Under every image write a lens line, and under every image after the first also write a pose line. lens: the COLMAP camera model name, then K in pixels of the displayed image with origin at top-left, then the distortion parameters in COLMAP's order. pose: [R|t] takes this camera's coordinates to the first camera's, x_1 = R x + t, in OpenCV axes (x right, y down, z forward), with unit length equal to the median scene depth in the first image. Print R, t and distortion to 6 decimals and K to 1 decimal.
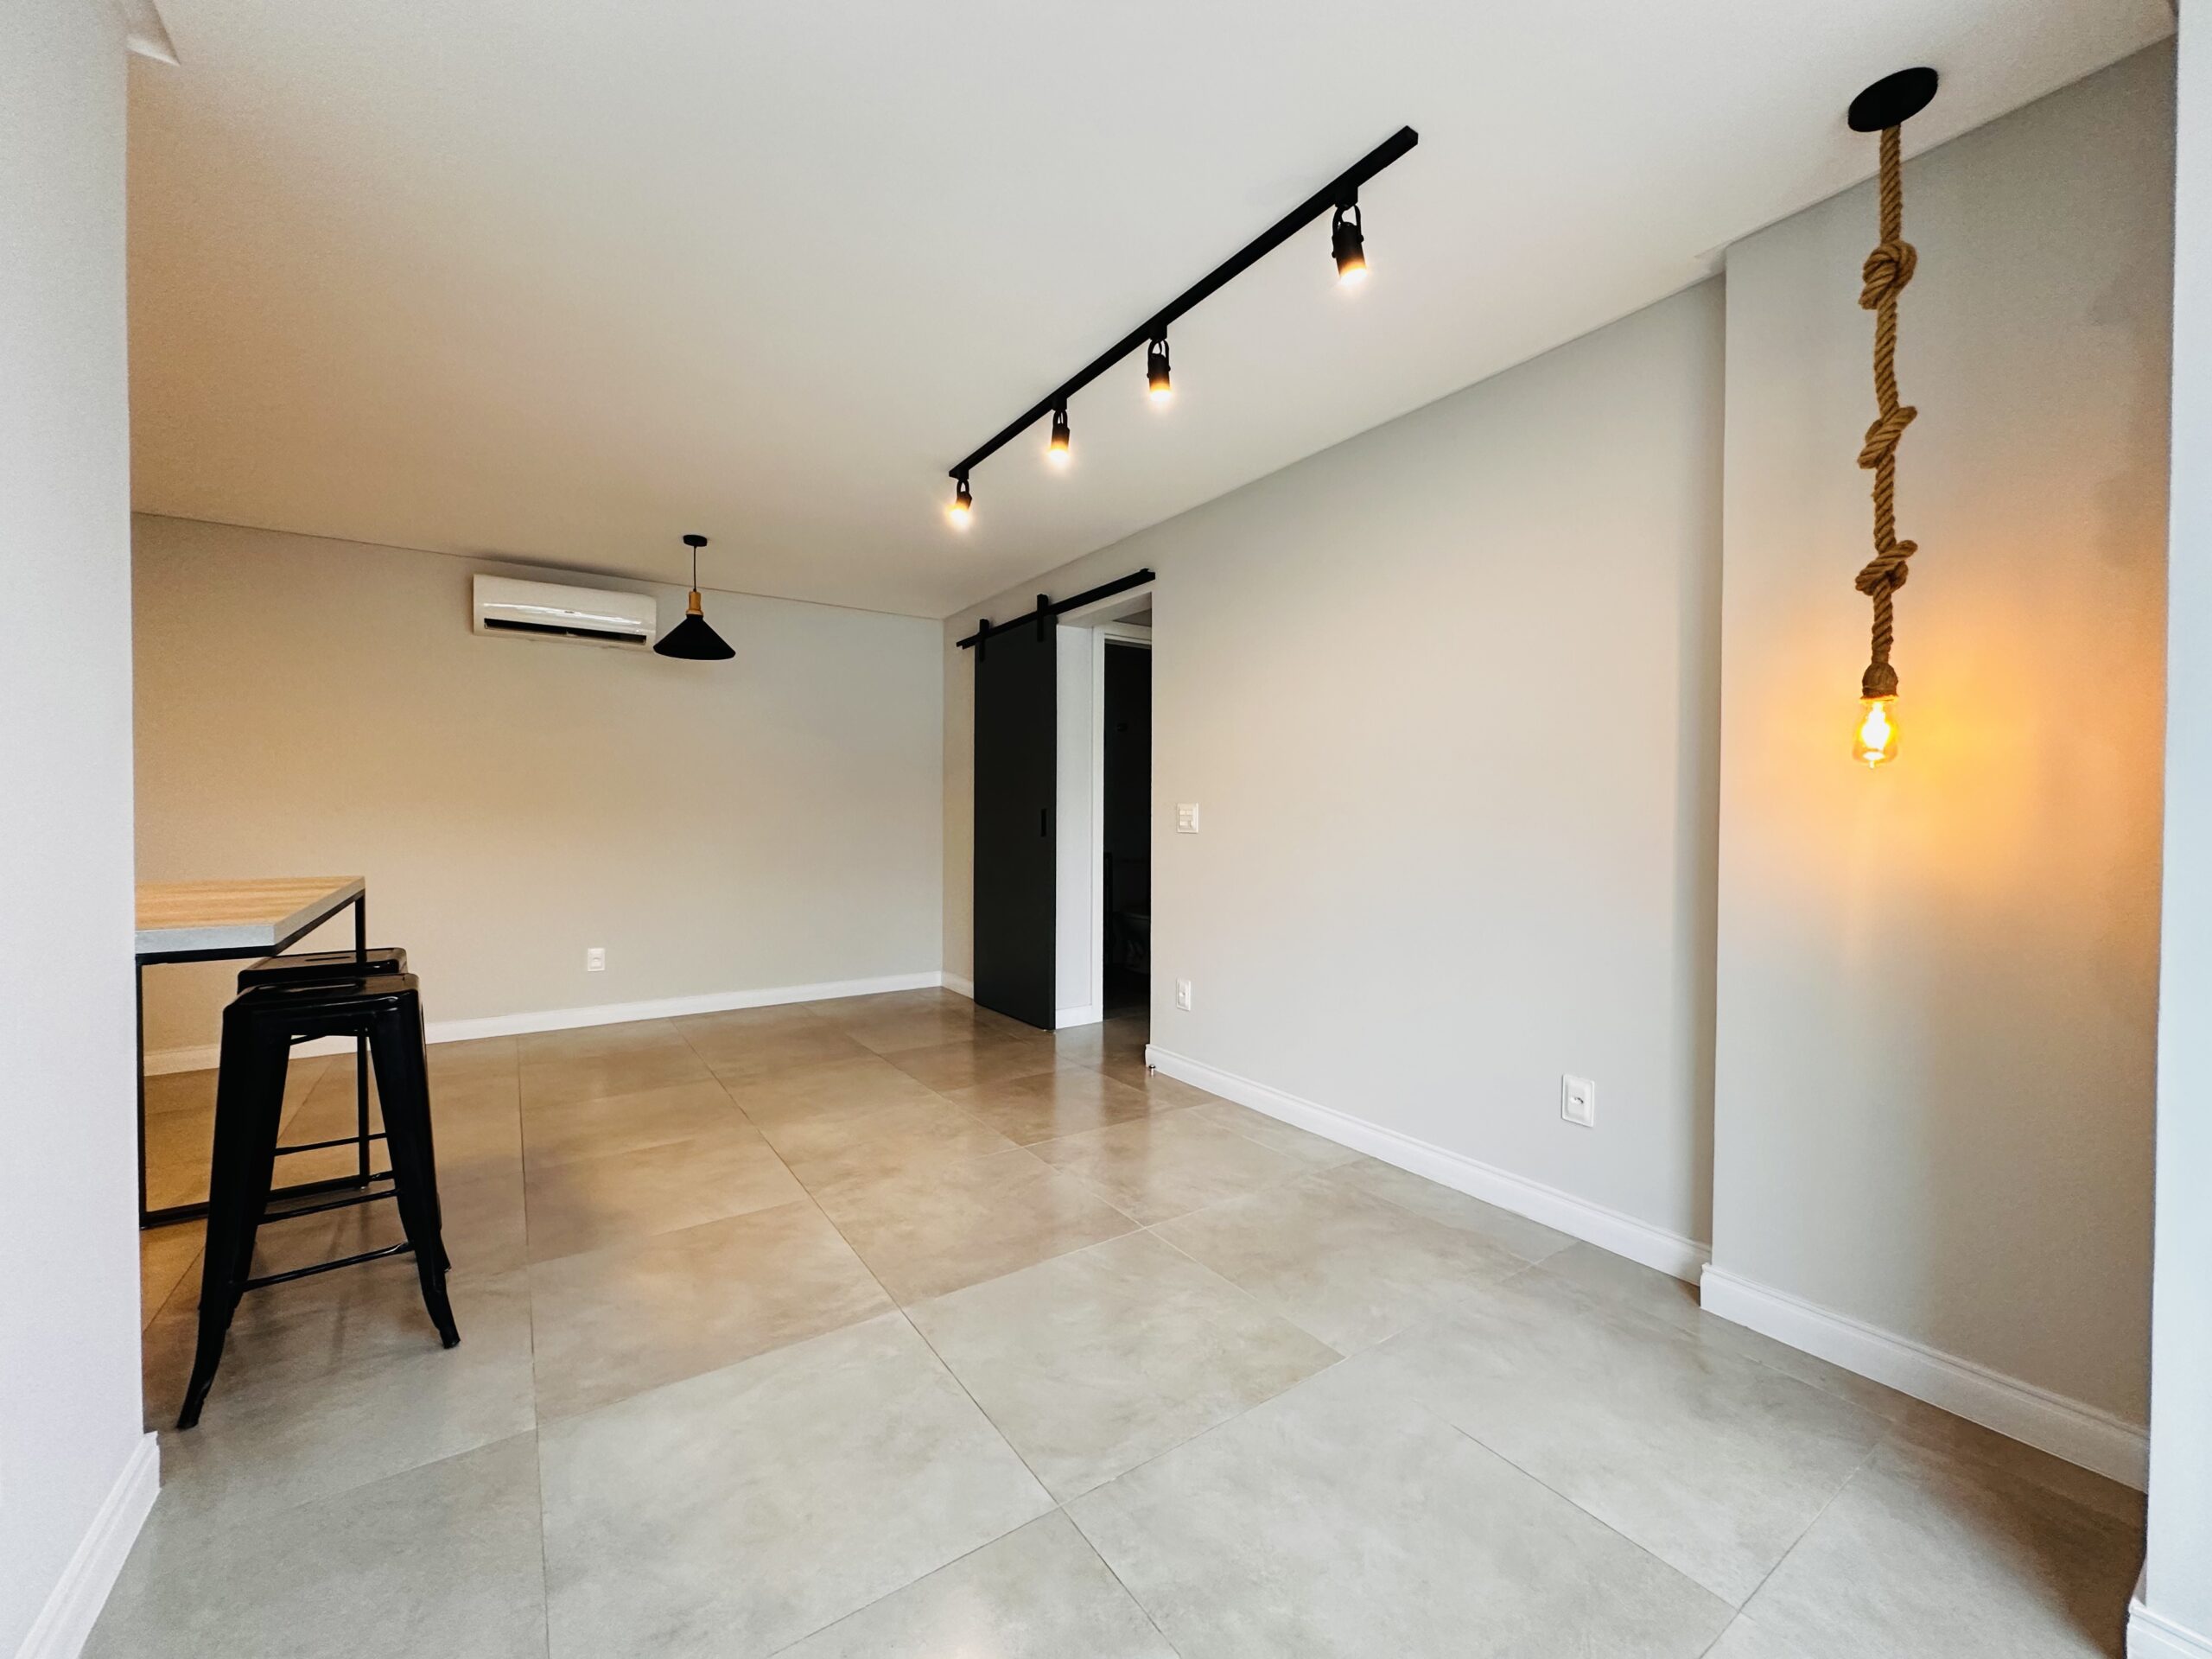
lens RADIAL K [[883.4, 0, 1101.1], [0, 883.4, 827.6], [0, 0, 1]] dist [-0.005132, 0.001435]
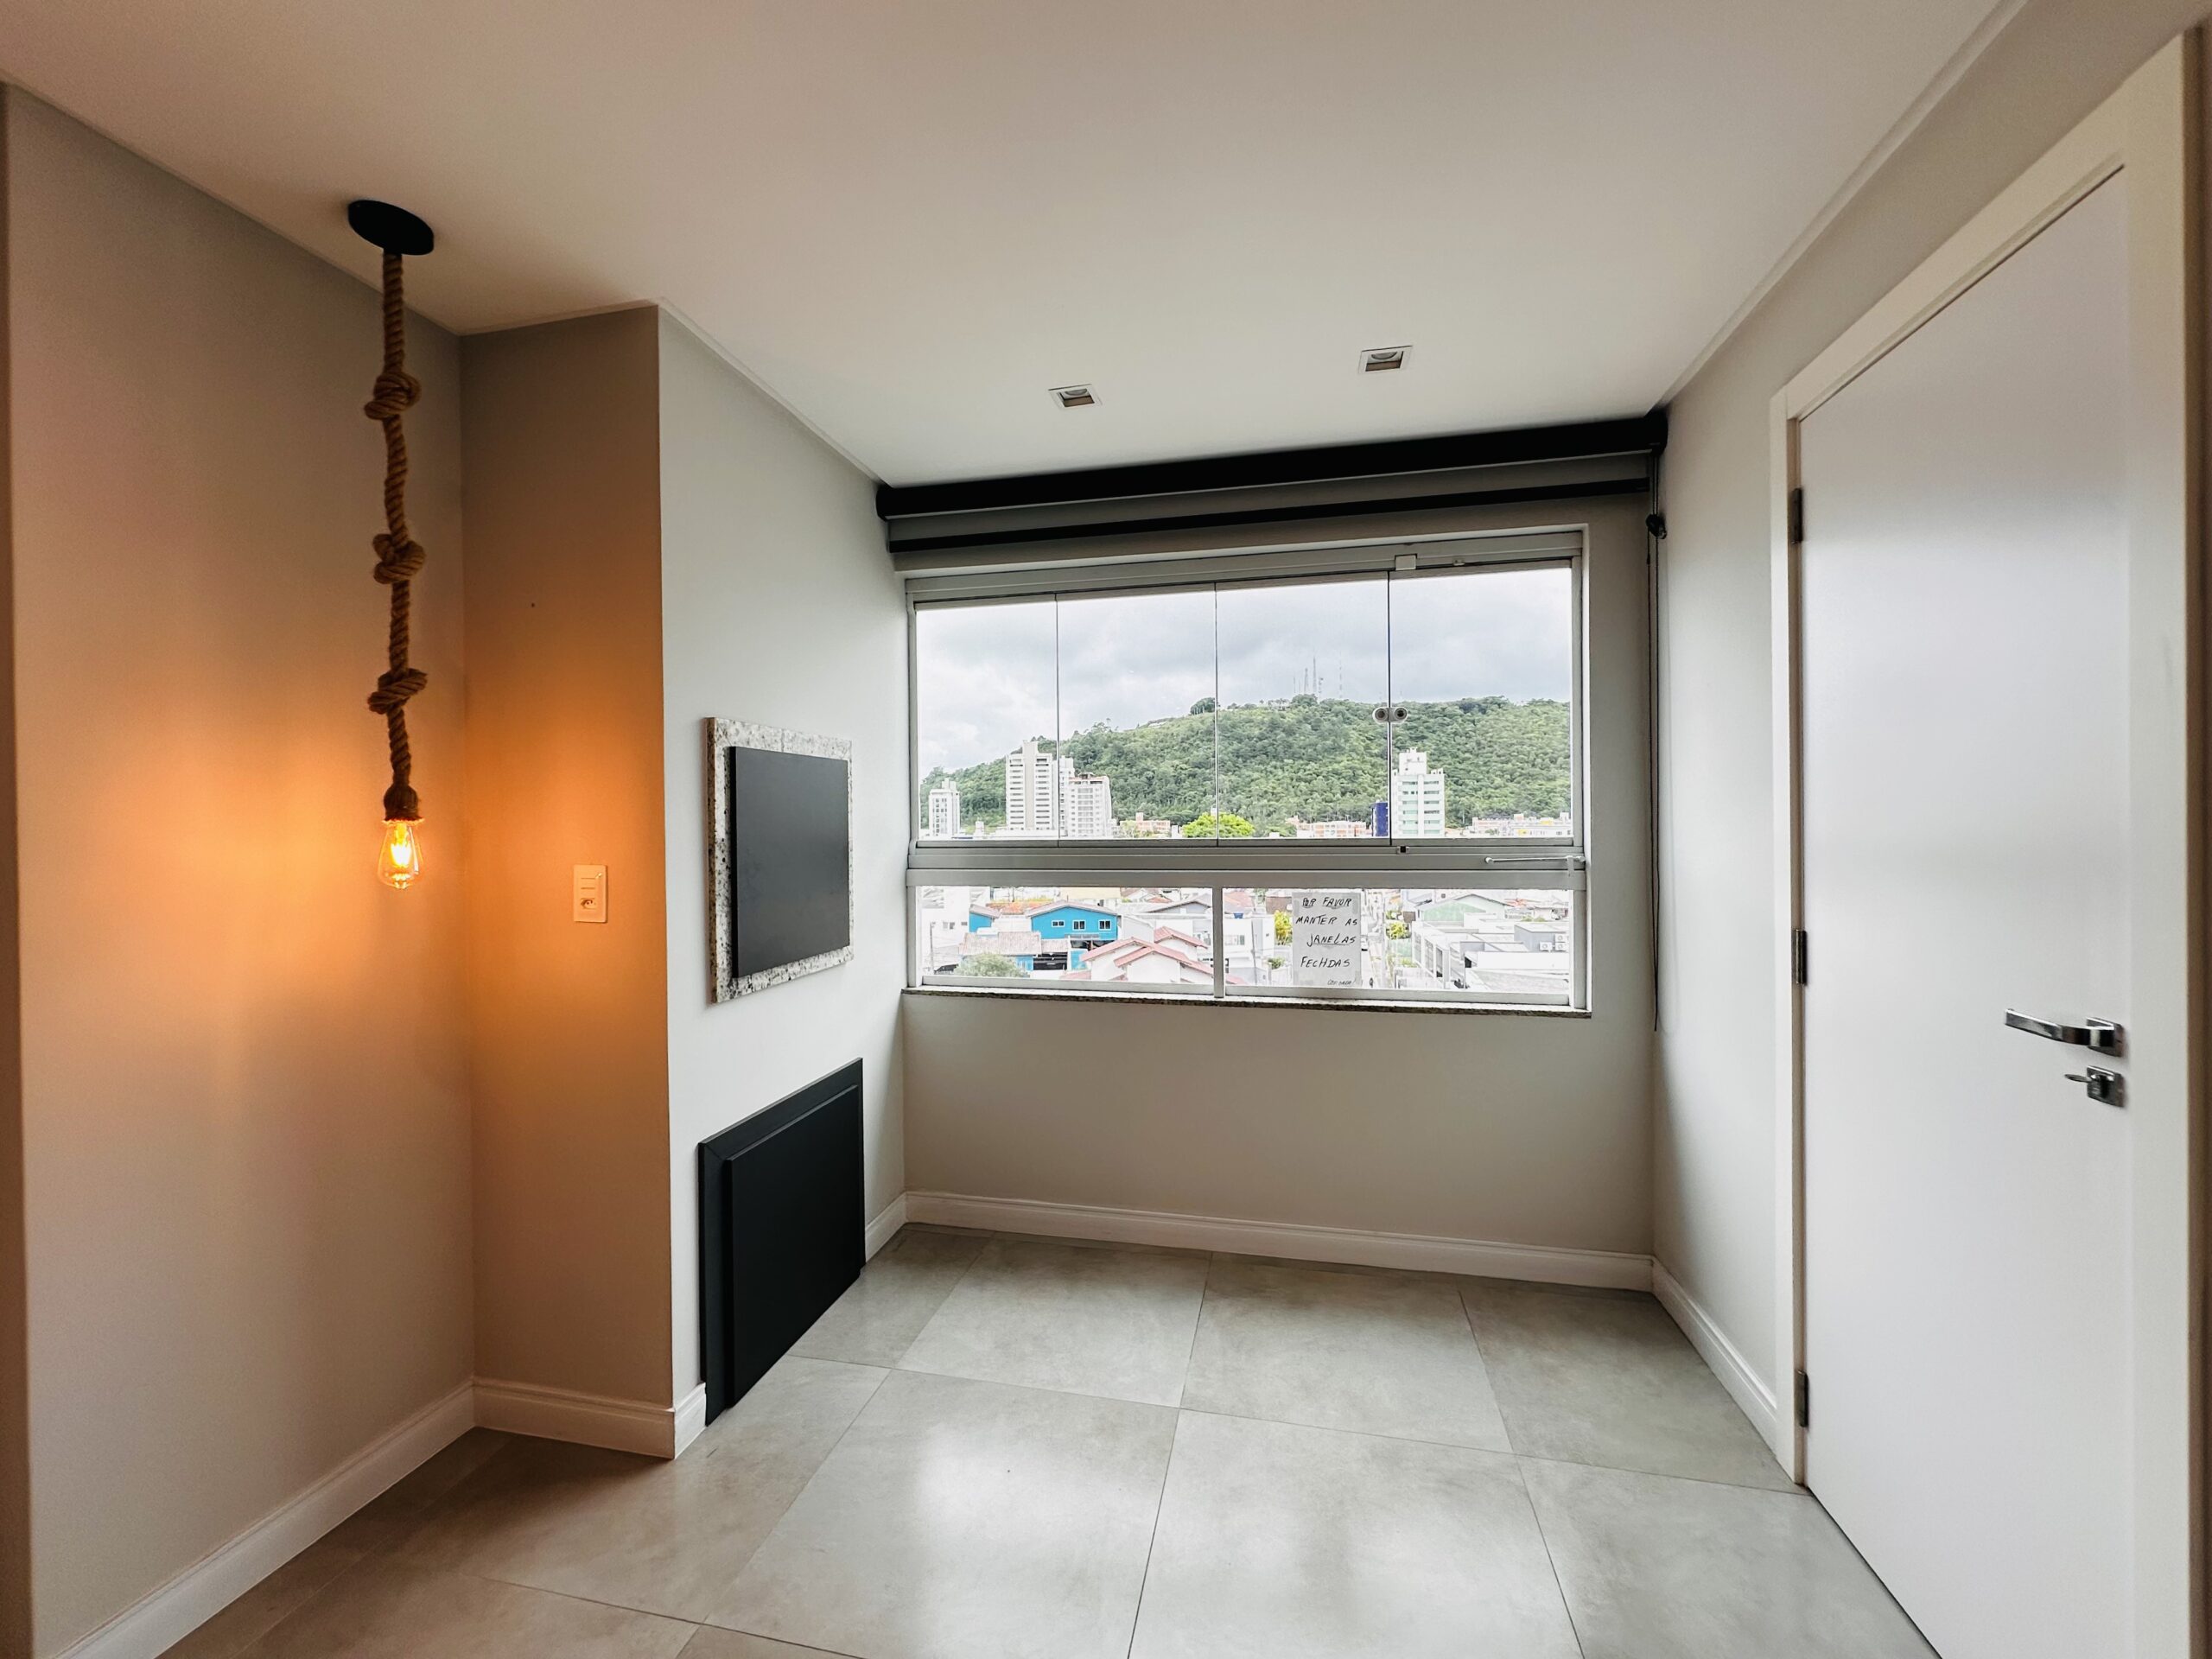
lens RADIAL K [[883.4, 0, 1102.2], [0, 883.4, 829.0], [0, 0, 1]] dist [-0.005132, 0.001435]
pose [[-0.685828, 0.002811, 0.727758, -0.255750], [0.022164, 0.999609, 0.017026, -0.088242], [-0.727426, 0.027806, -0.685623, 0.721323]]
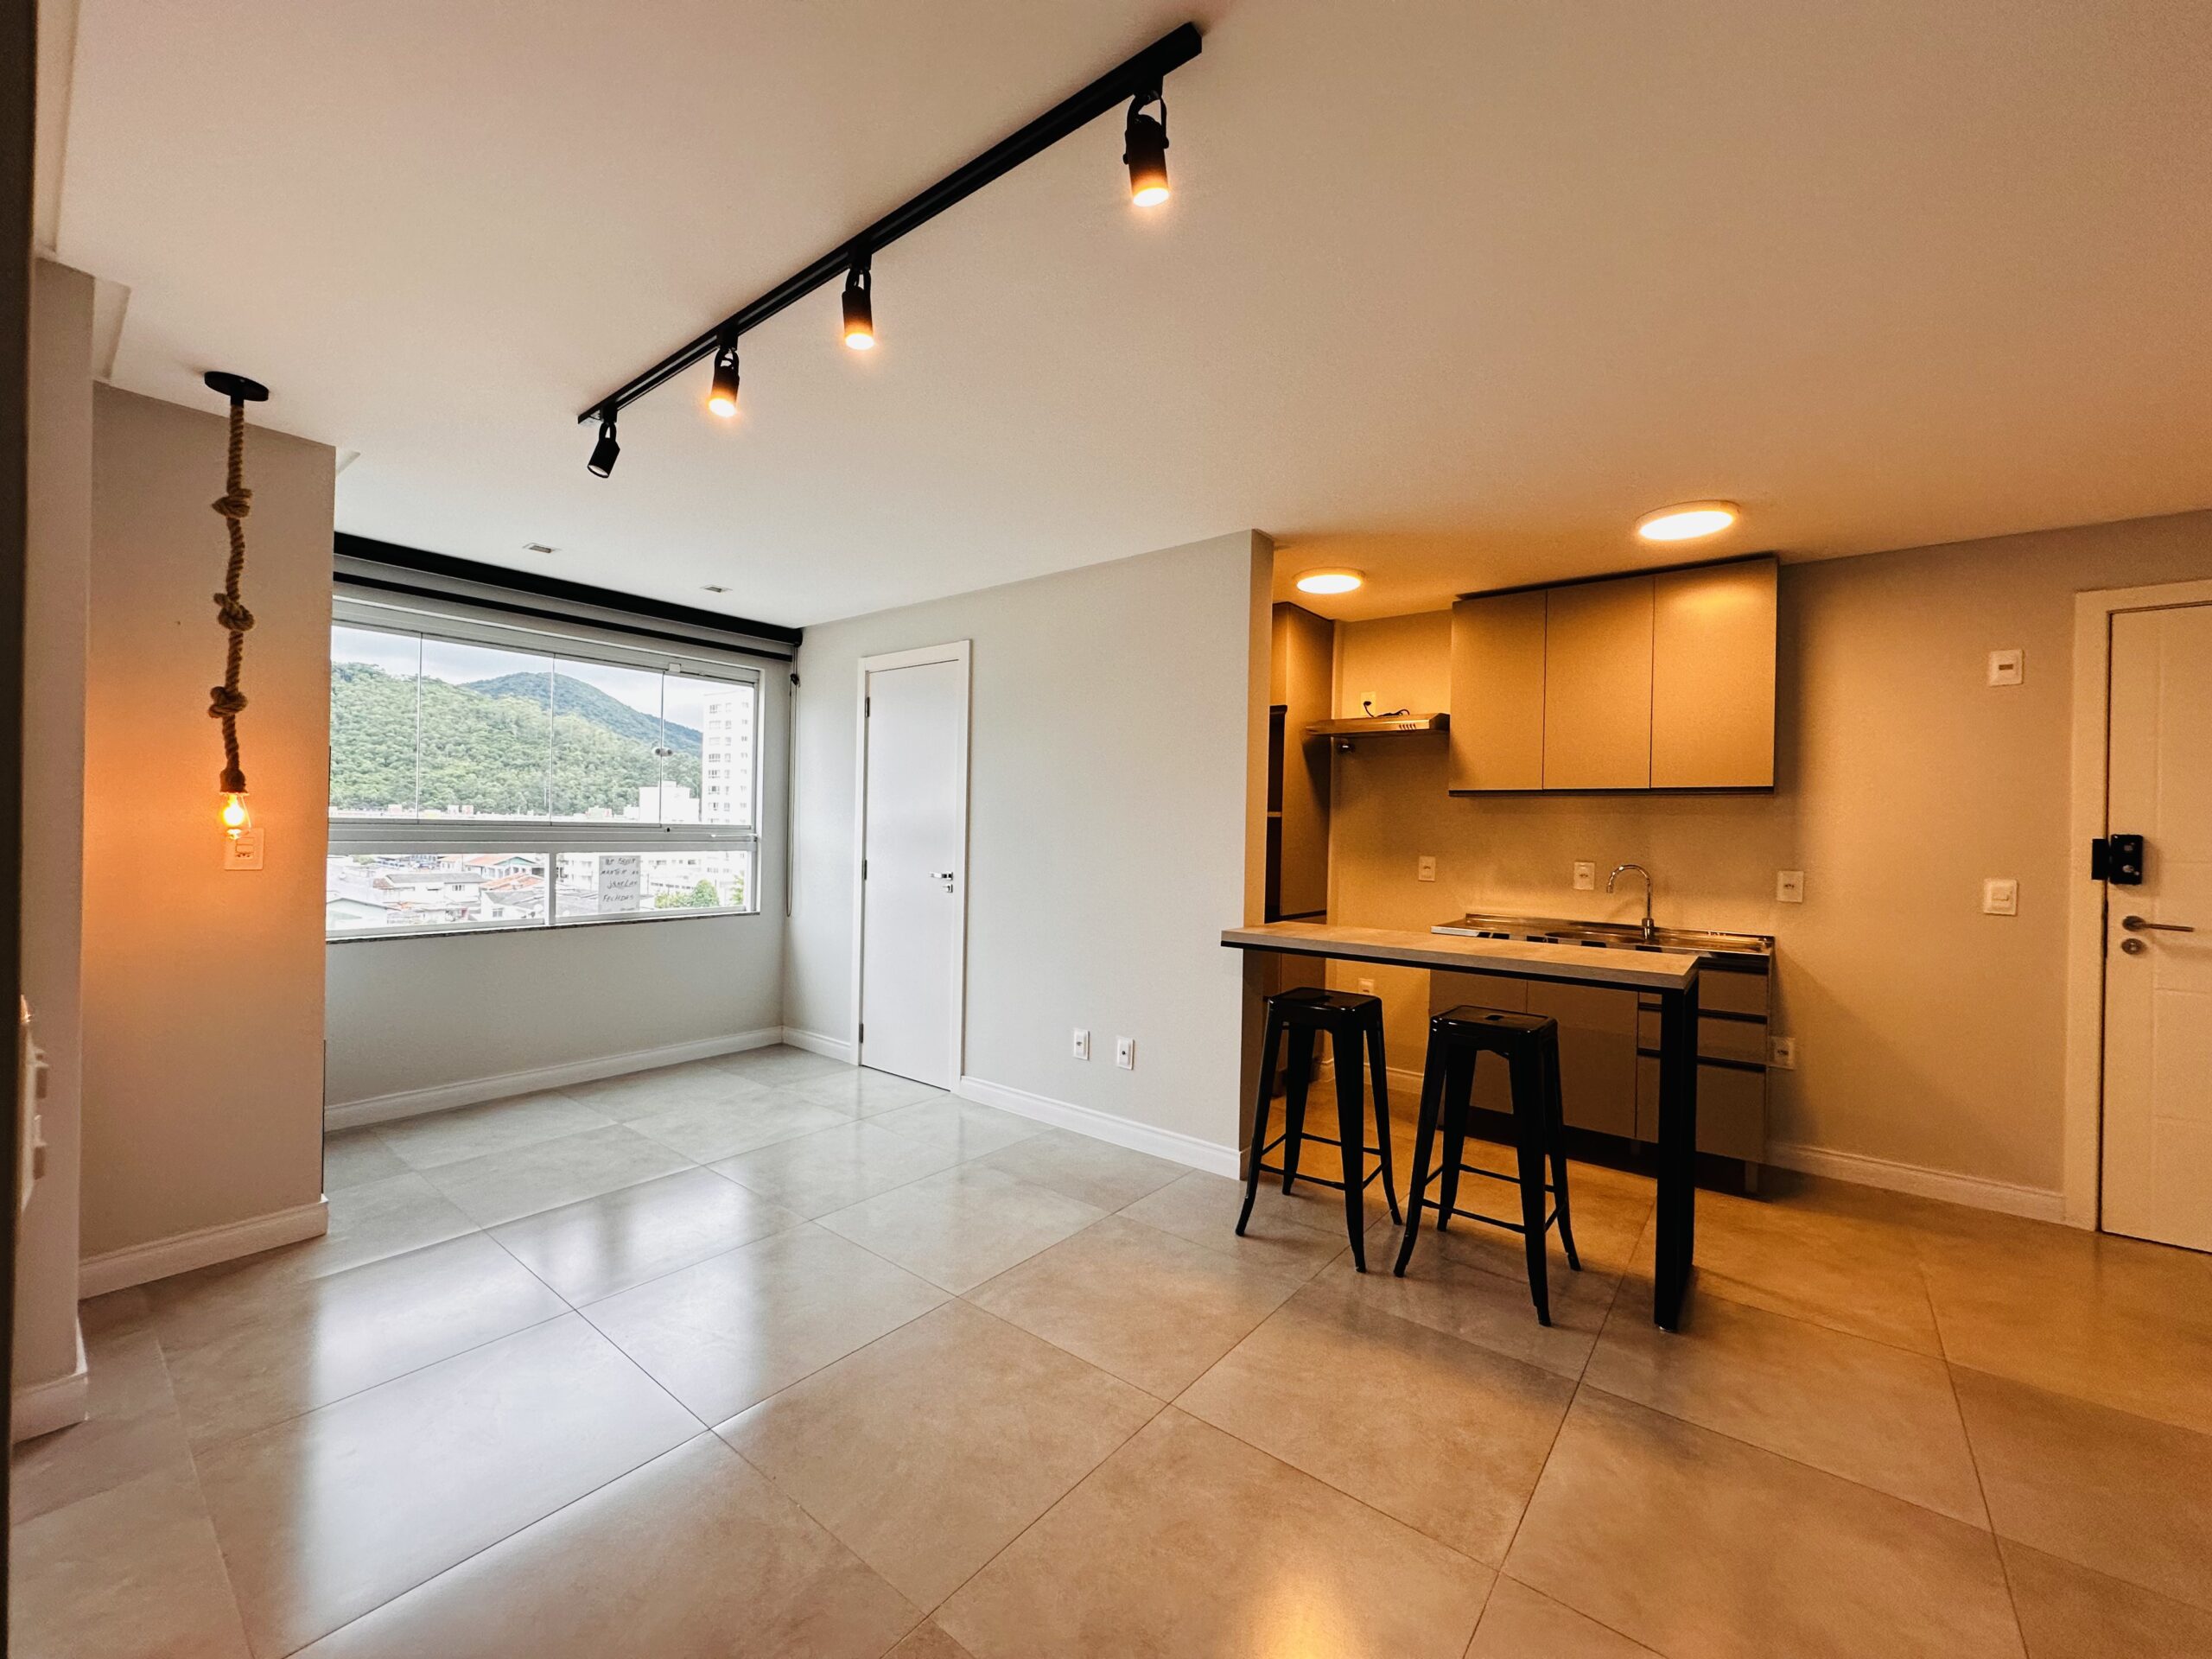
lens RADIAL K [[883.4, 0, 1103.1], [0, 883.4, 828.7], [0, 0, 1]] dist [-0.005132, 0.001435]
pose [[-0.953529, -0.020801, -0.300583, -0.036221], [-0.027366, 0.999470, 0.017646, -0.098137], [0.300057, 0.025052, -0.953592, 1.840859]]
